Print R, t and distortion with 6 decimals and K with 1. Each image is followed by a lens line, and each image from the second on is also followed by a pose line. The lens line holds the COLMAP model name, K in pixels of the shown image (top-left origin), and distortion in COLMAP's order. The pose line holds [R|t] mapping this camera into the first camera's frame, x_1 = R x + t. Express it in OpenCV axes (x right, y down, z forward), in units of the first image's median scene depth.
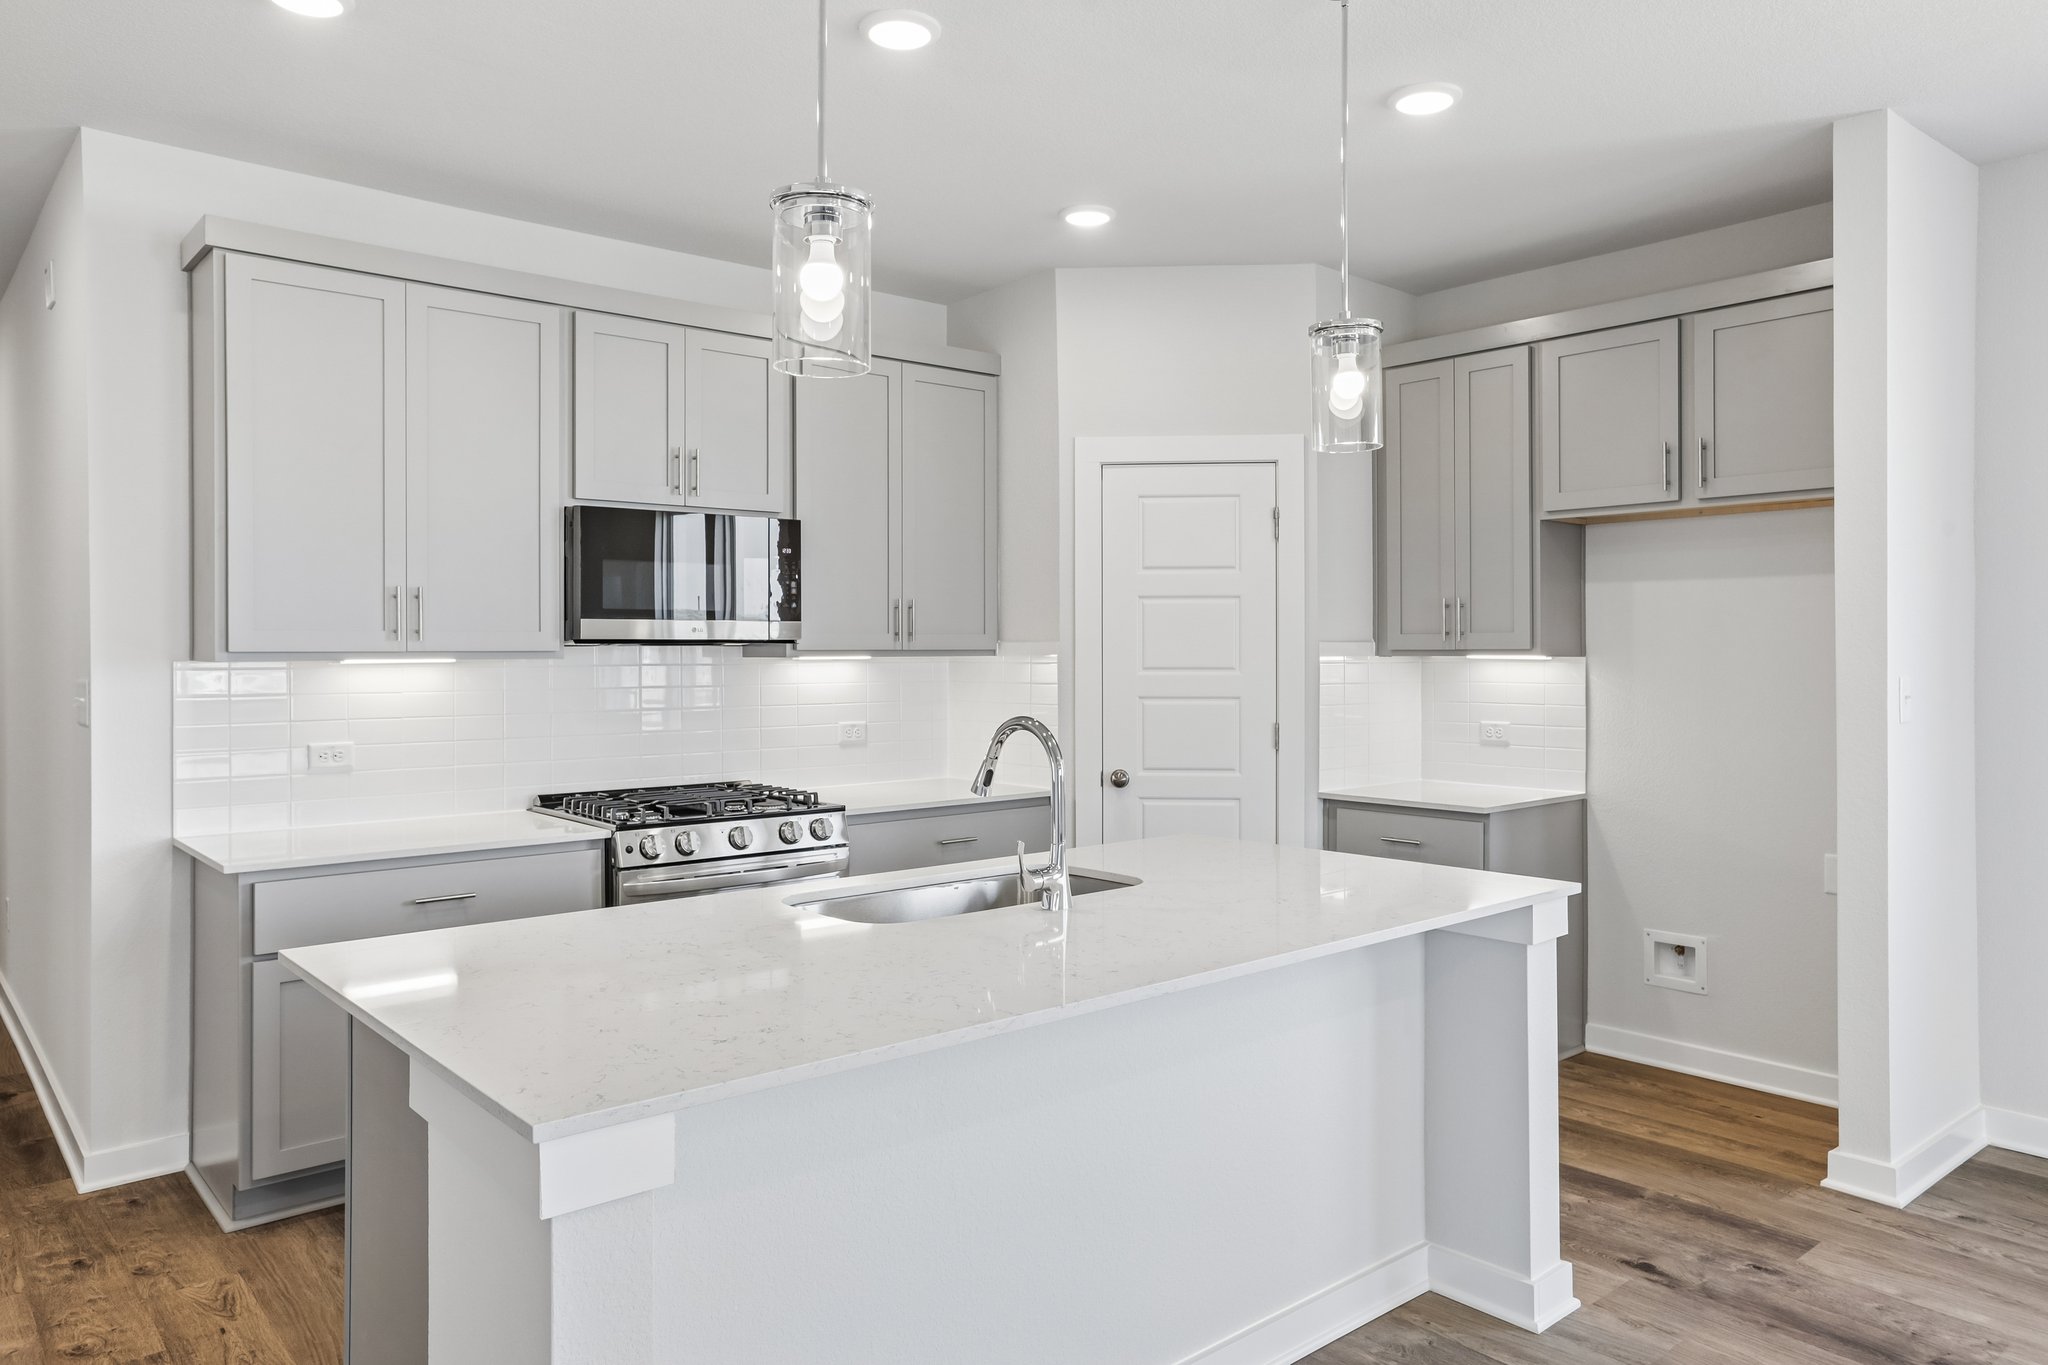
lens RADIAL K [[1377.2, 0, 1017.3], [0, 1377.2, 641.3], [0, 0, 1]] dist [0.013143, 0.017574]
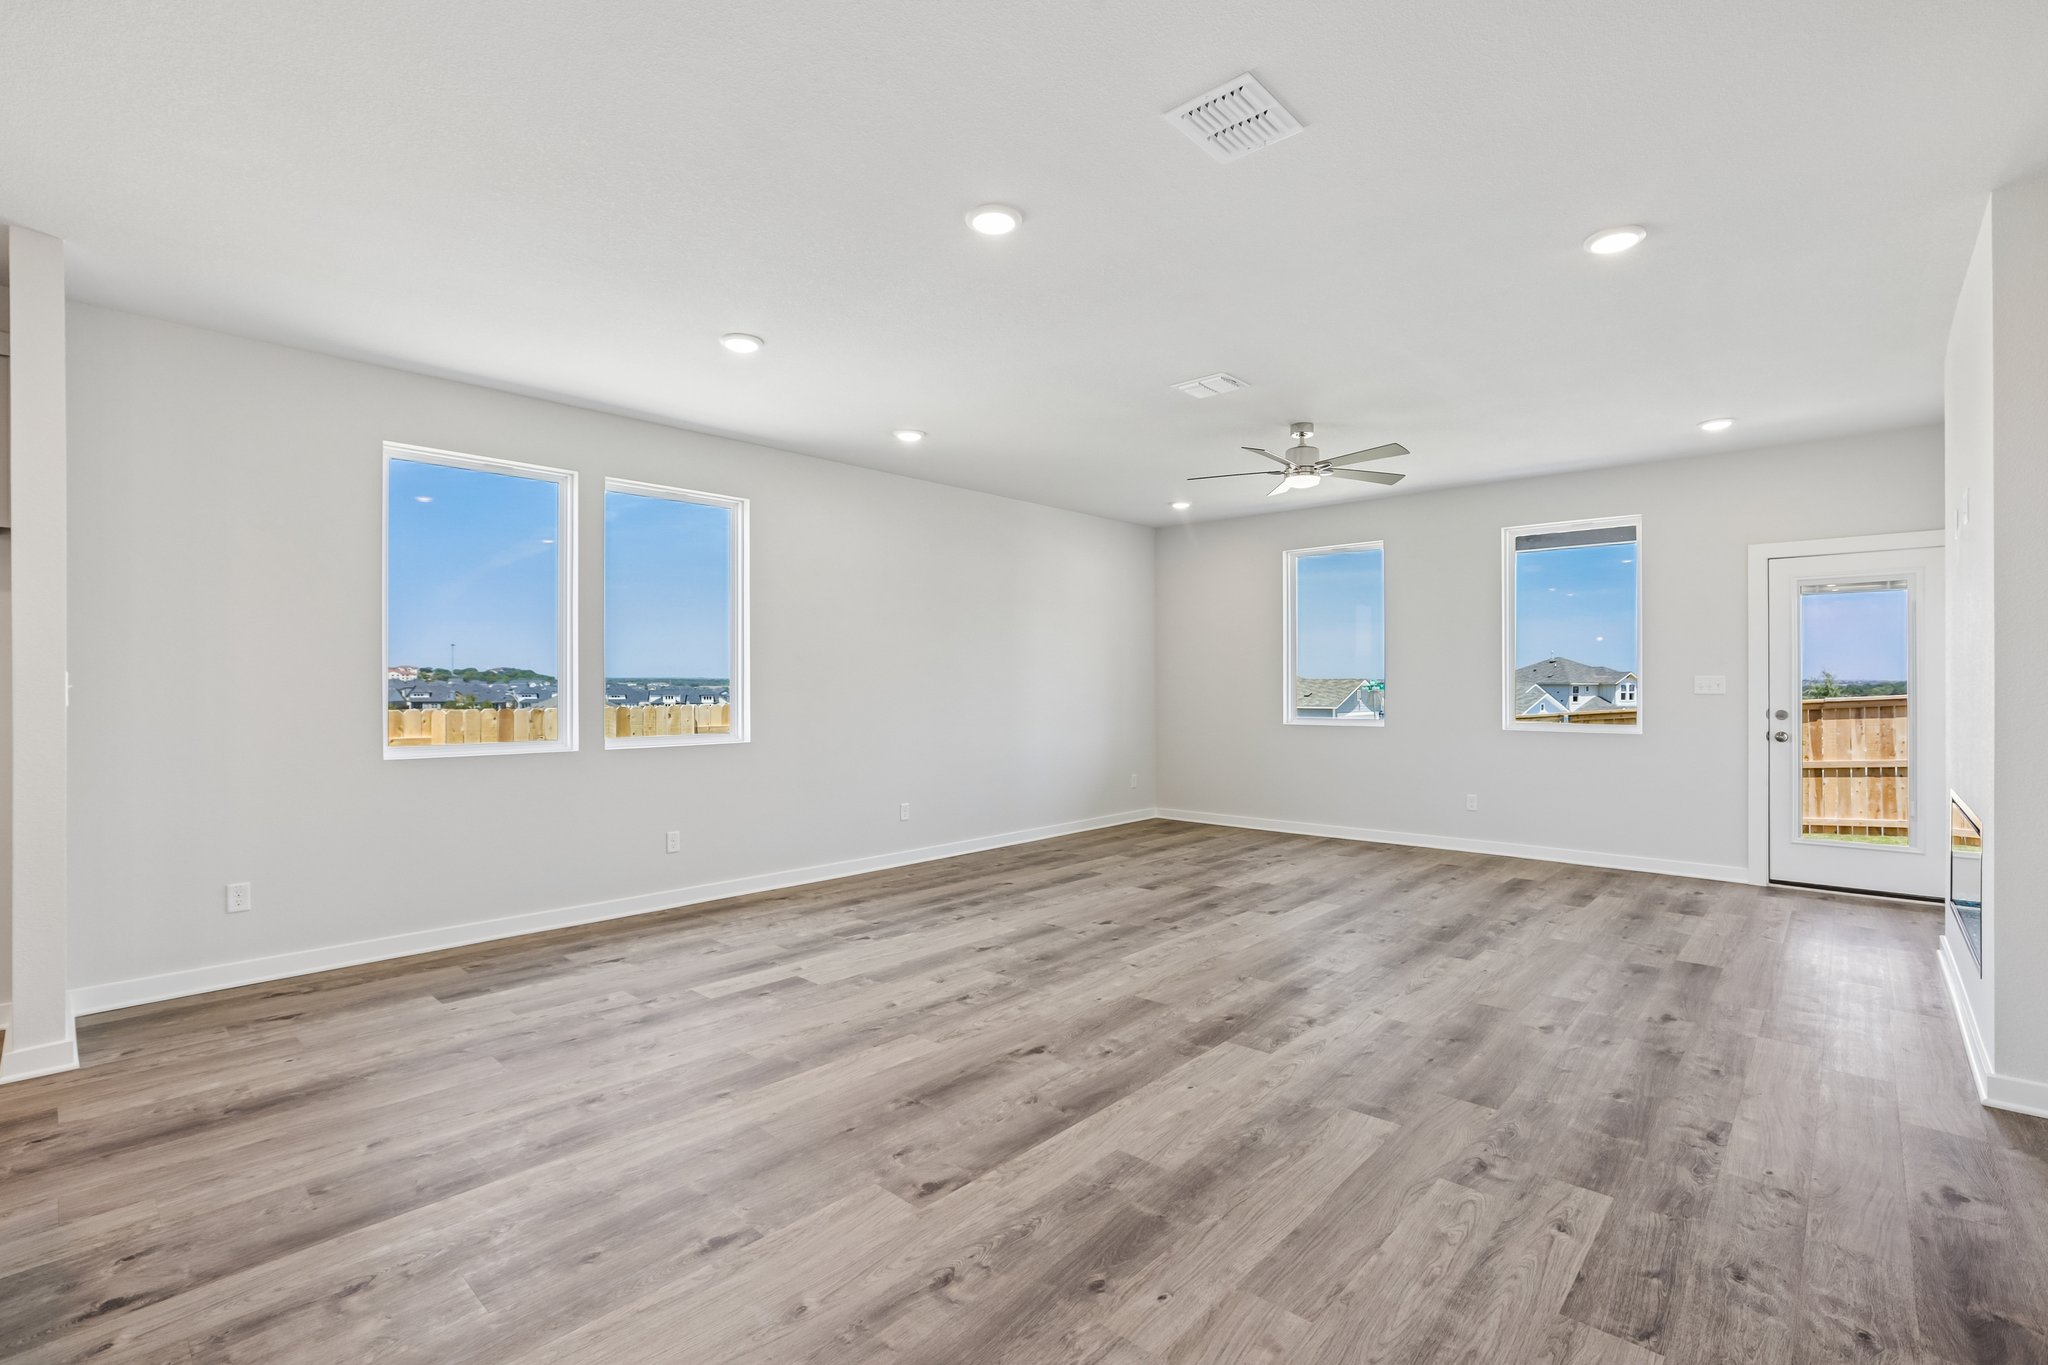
lens RADIAL K [[922.4, 0, 1030.5], [0, 922.4, 687.1], [0, 0, 1]] dist [-0.027596, 0.009486]
pose [[-0.118013, 0.004189, 0.993003, -0.289830], [-0.002809, 0.999986, -0.004552, 0.035959], [-0.993008, -0.003327, -0.117999, 0.167817]]
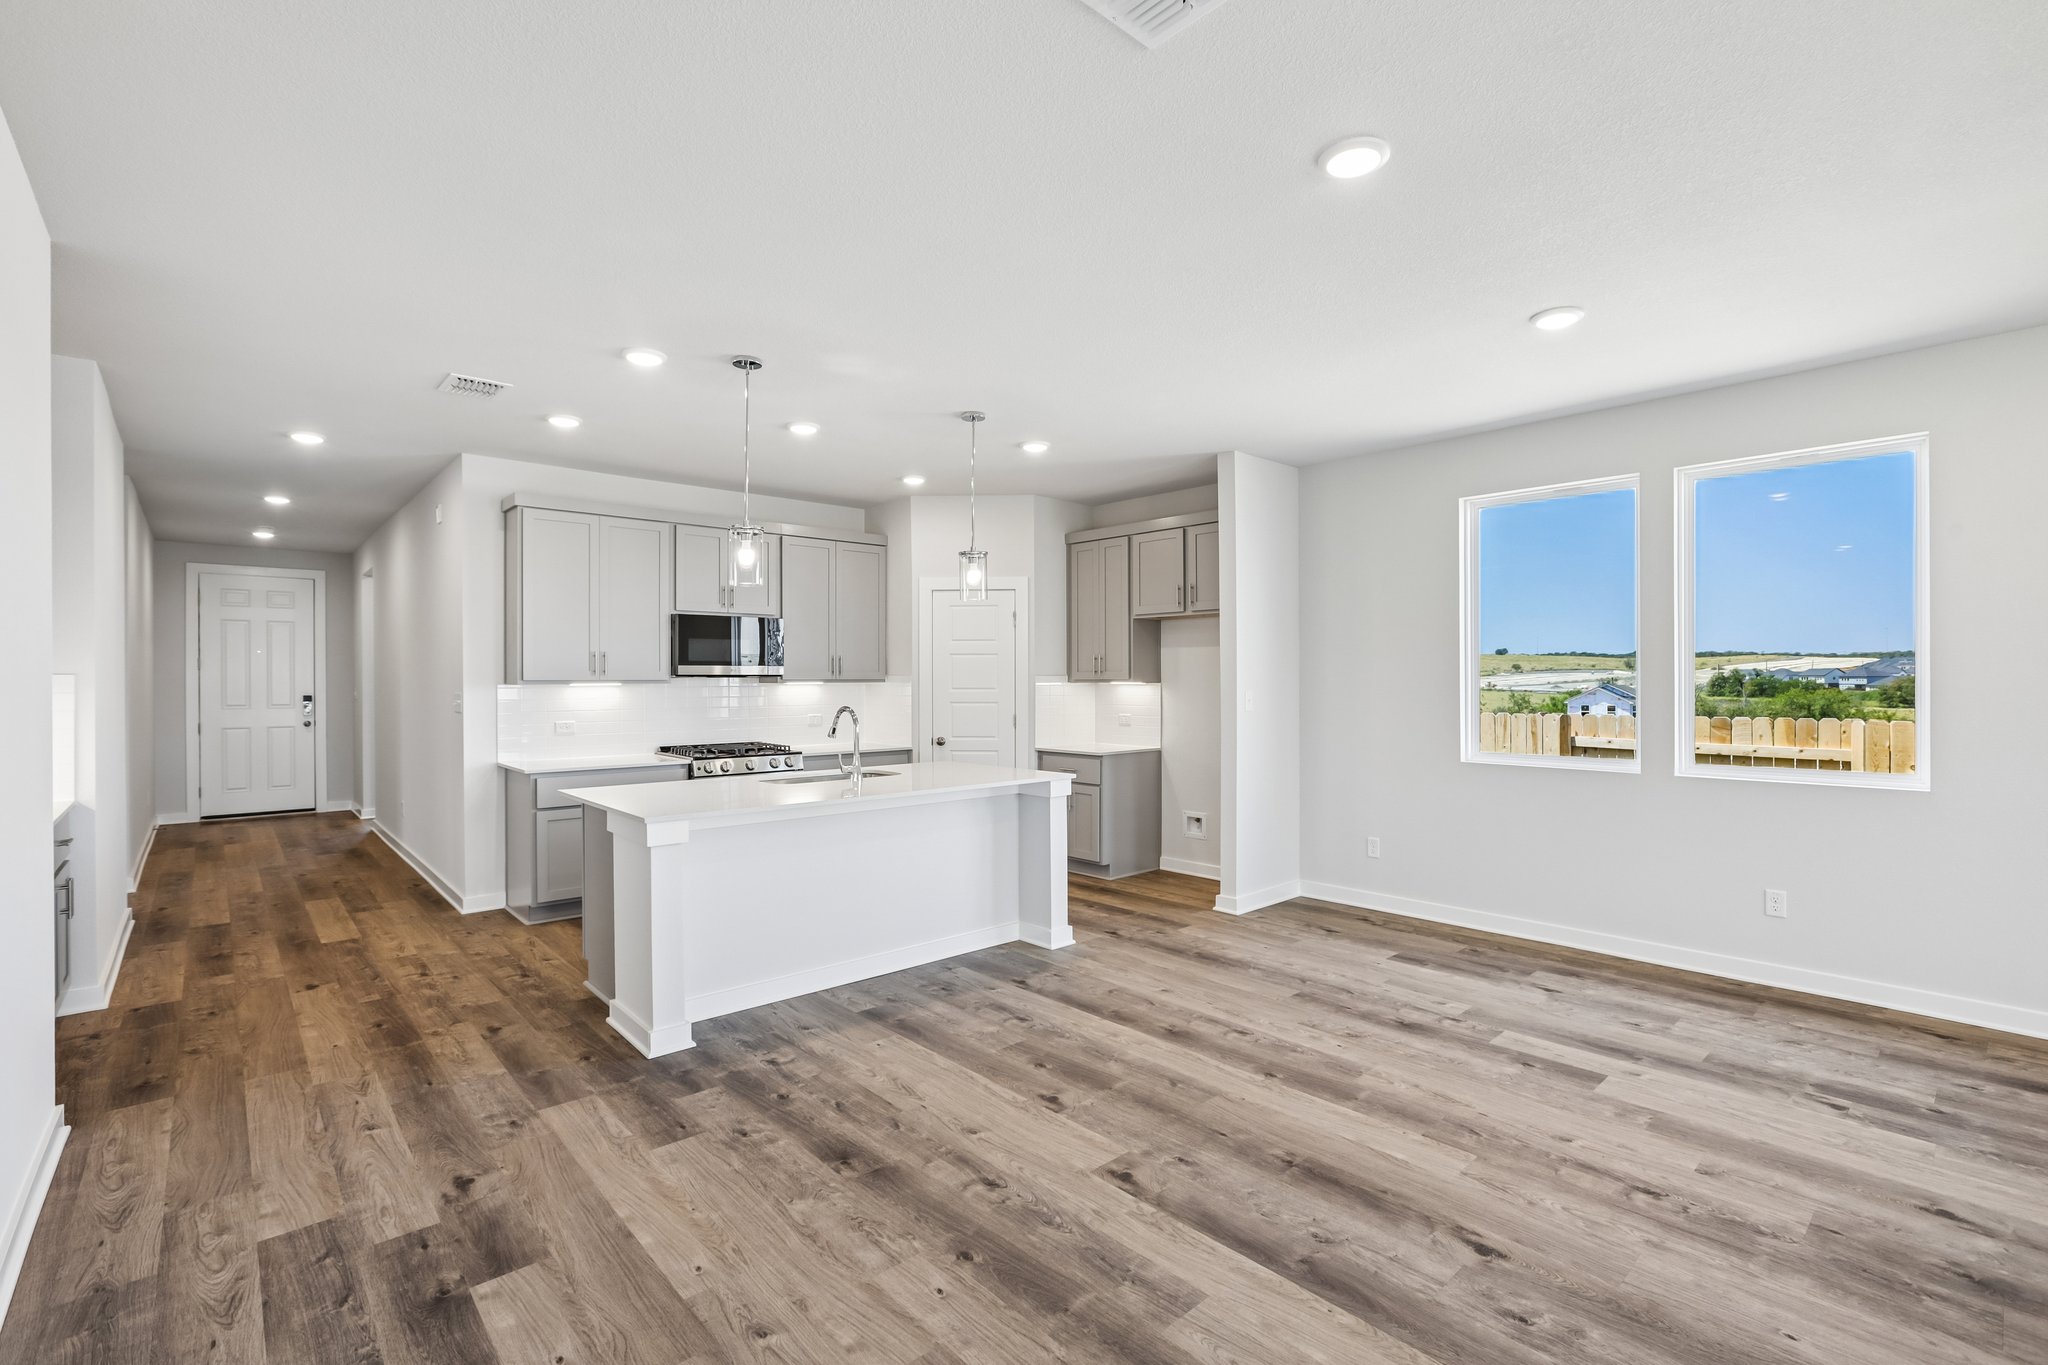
lens RADIAL K [[922.4, 0, 1027.1], [0, 922.4, 681.4], [0, 0, 1]] dist [-0.027596, 0.009486]
pose [[0.999805, 0.000368, 0.019721, 0.208998], [-0.000497, 0.999978, 0.006544, -0.000681], [-0.019718, -0.006553, 0.999784, -0.471097]]
